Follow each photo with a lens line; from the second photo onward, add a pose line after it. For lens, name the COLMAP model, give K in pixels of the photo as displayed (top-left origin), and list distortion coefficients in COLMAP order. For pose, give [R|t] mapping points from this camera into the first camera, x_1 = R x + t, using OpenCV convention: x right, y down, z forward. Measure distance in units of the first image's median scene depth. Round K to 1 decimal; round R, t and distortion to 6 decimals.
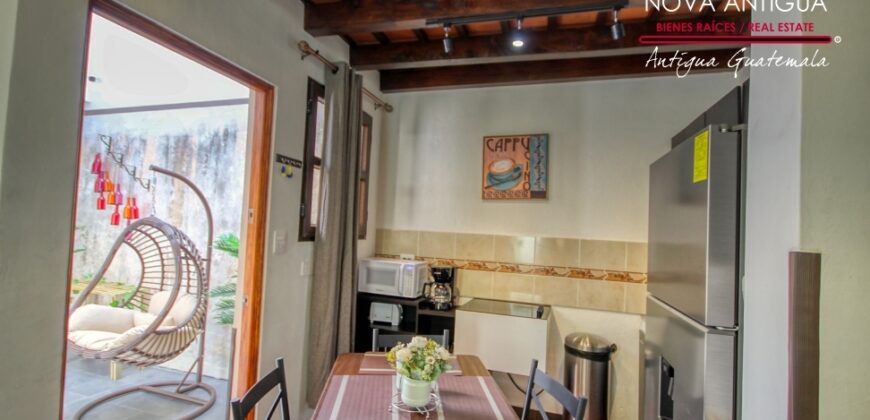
lens RADIAL K [[399.1, 0, 440.4], [0, 399.1, 216.1], [0, 0, 1]] dist [0.012892, -0.011659]
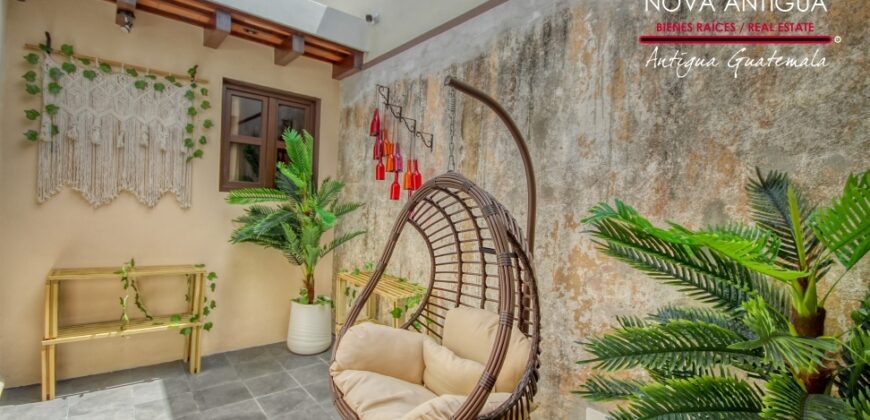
lens RADIAL K [[399.1, 0, 440.4], [0, 399.1, 216.1], [0, 0, 1]] dist [0.012892, -0.011659]
pose [[0.844719, 0.003575, -0.535198, -0.352727], [0.012033, 0.999598, 0.025668, 0.035213], [0.535074, -0.028123, 0.844337, 0.428744]]
